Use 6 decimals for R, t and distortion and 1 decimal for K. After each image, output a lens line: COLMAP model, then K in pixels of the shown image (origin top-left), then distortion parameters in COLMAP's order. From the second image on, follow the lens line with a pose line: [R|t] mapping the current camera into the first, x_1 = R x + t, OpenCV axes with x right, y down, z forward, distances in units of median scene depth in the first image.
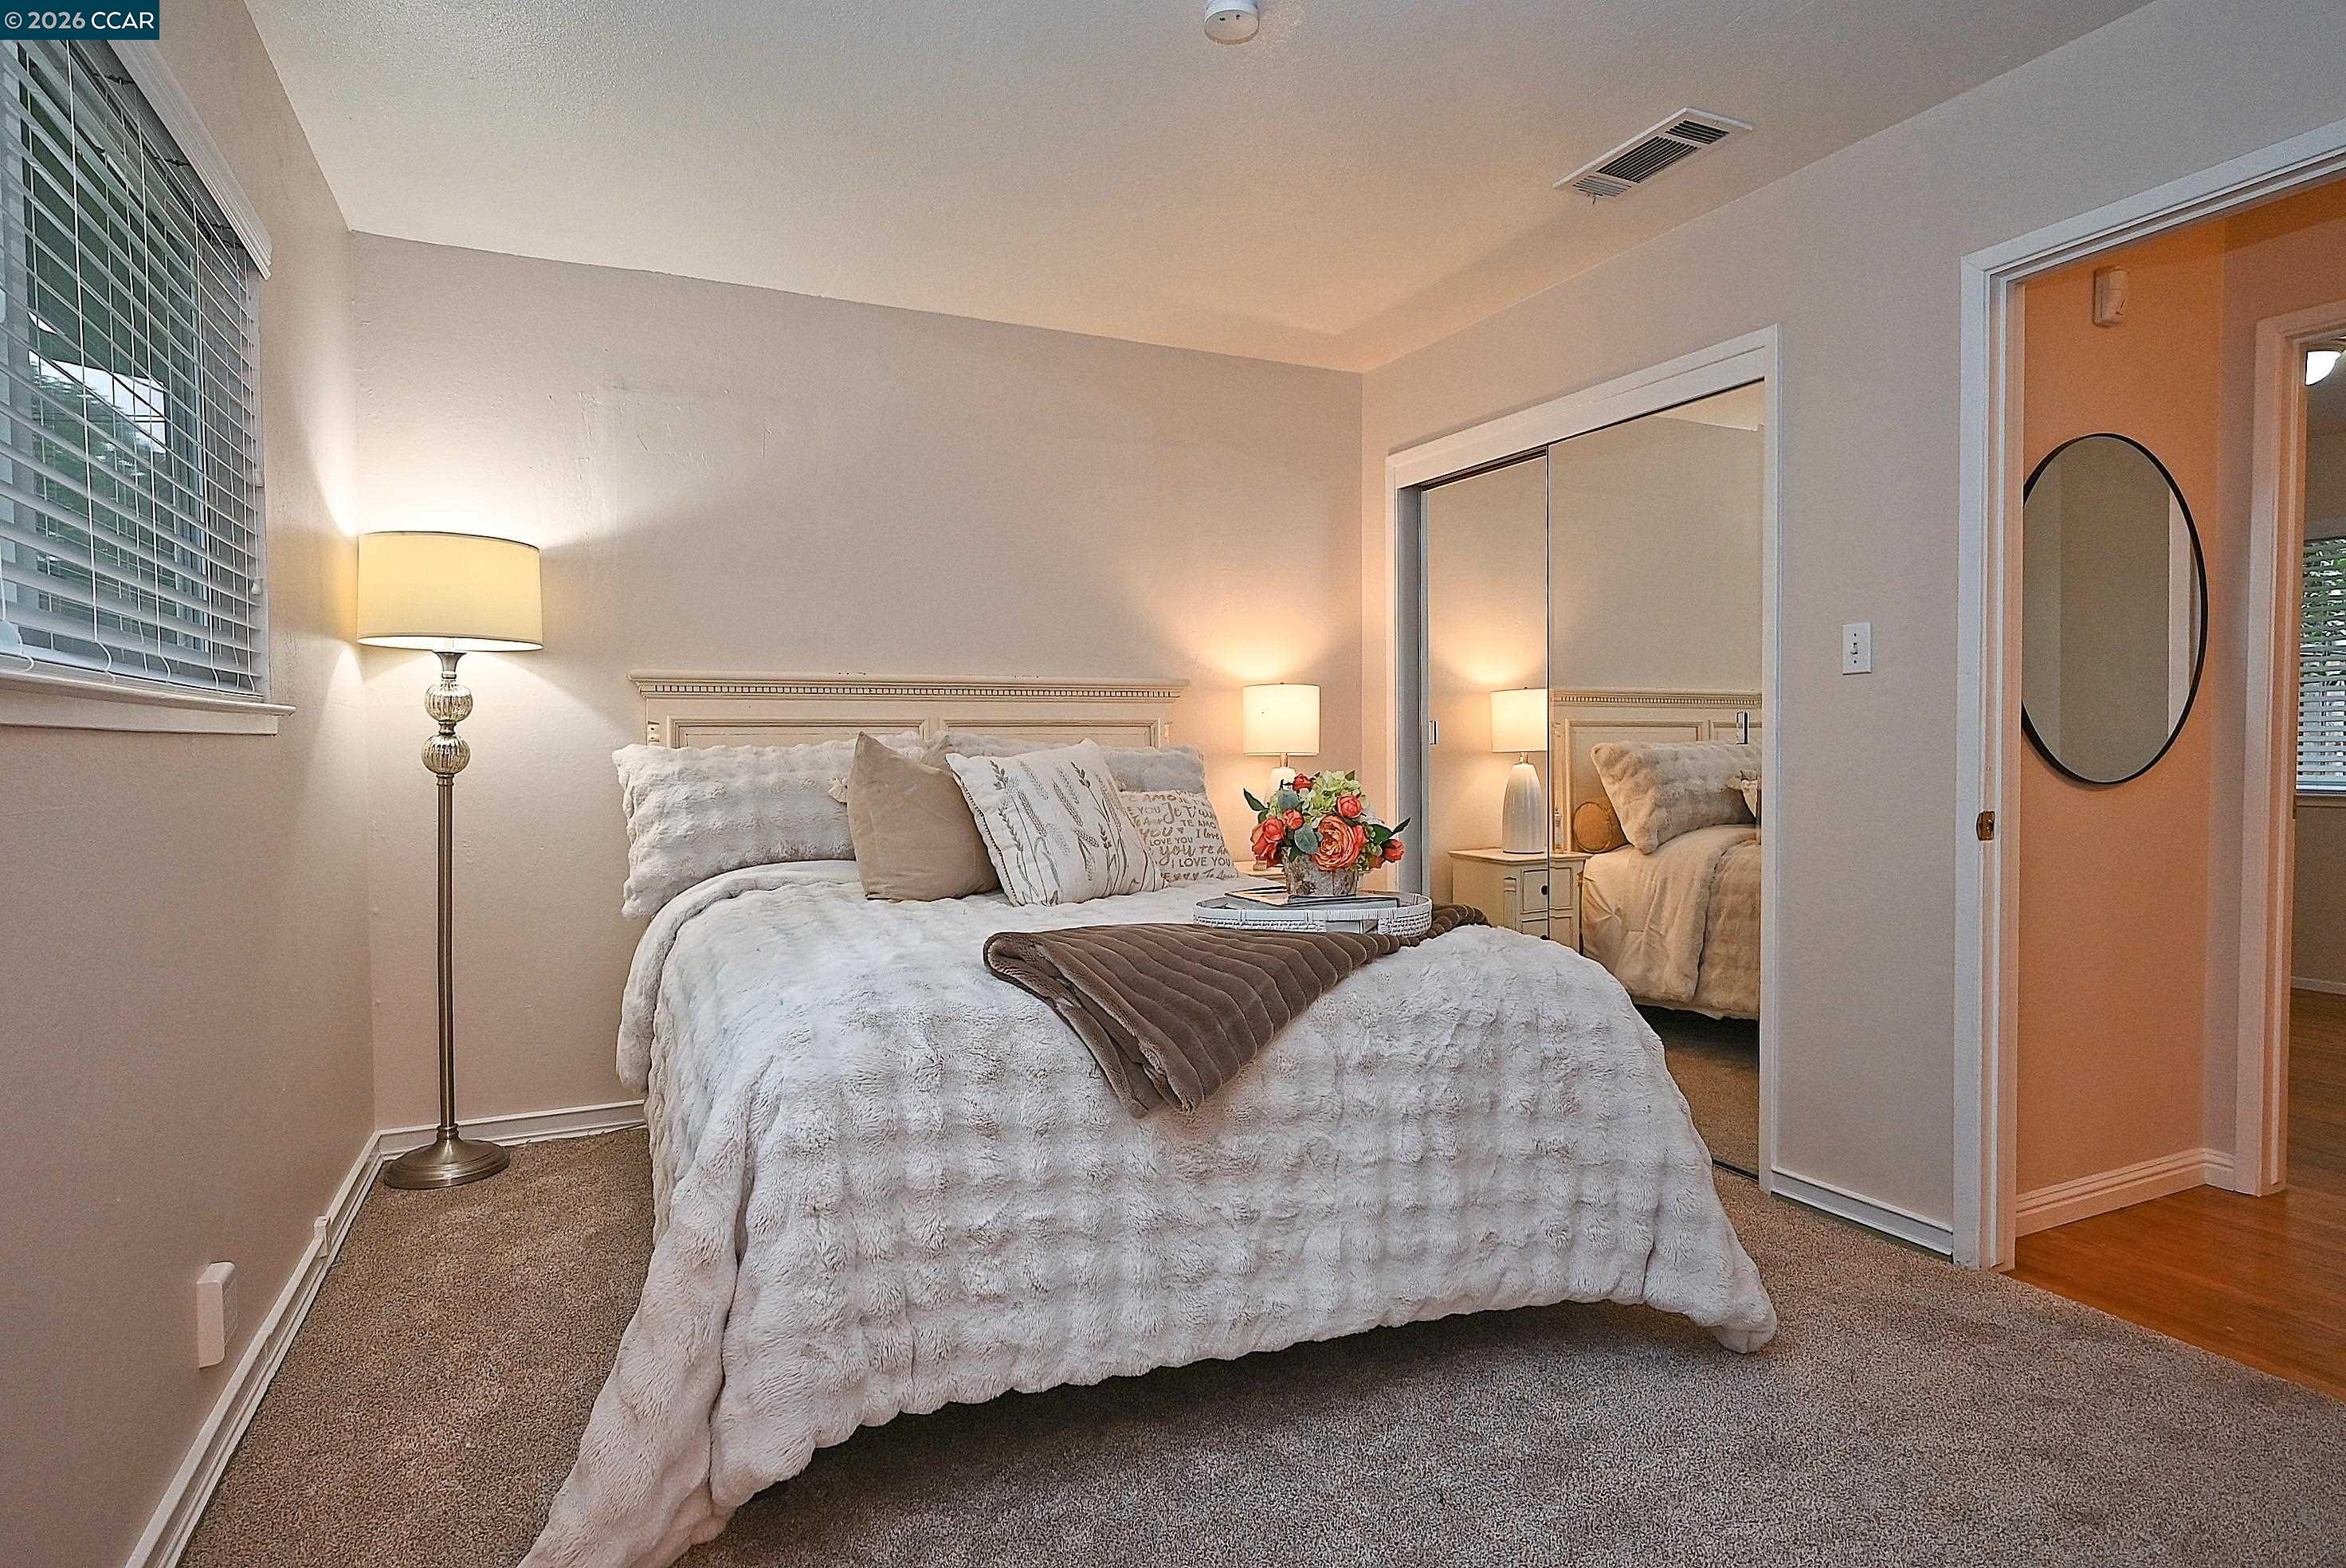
lens RADIAL K [[1265.0, 0, 1173.0], [0, 1265.0, 784.0], [0, 0, 1]] dist [-0.002261, -0.000159]
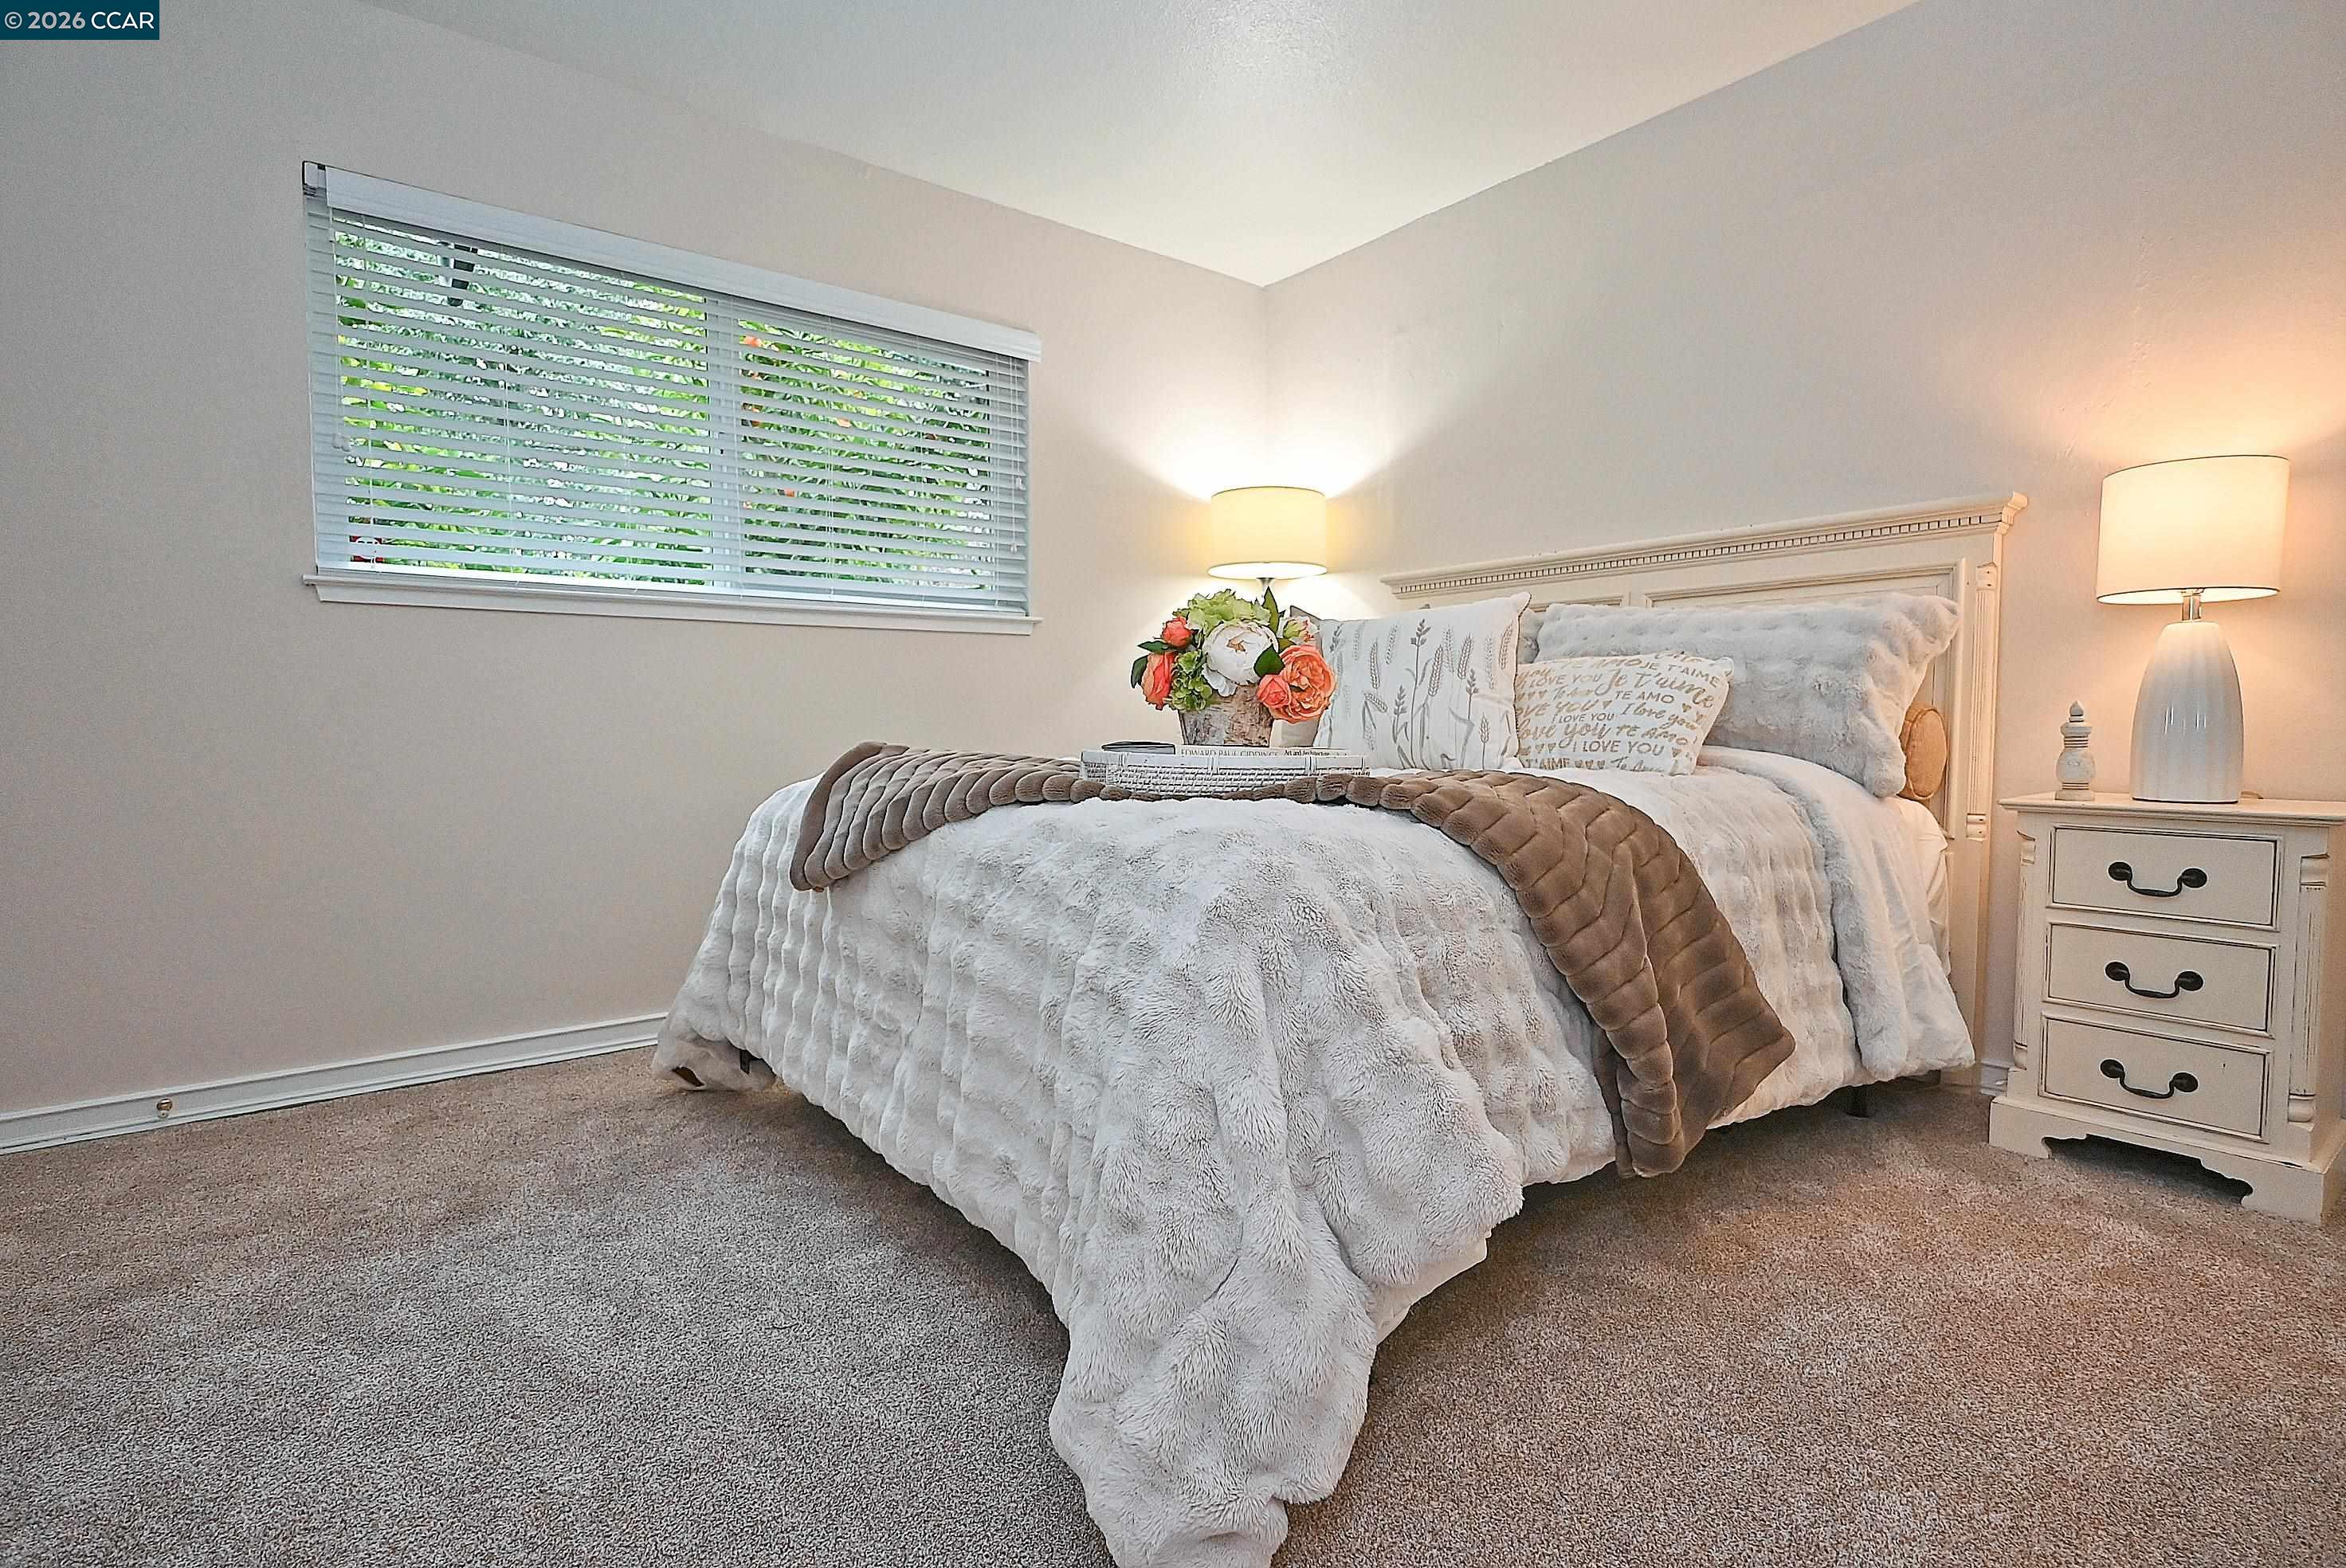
lens RADIAL K [[1171.7, 0, 1173.0], [0, 1171.7, 784.0], [0, 0, 1]] dist [-0.002543, 0.000509]
pose [[0.240098, 0.053966, -0.969247, 0.601776], [-0.019806, 0.998518, 0.050690, 0.052609], [0.970547, 0.007026, 0.240811, 0.574489]]
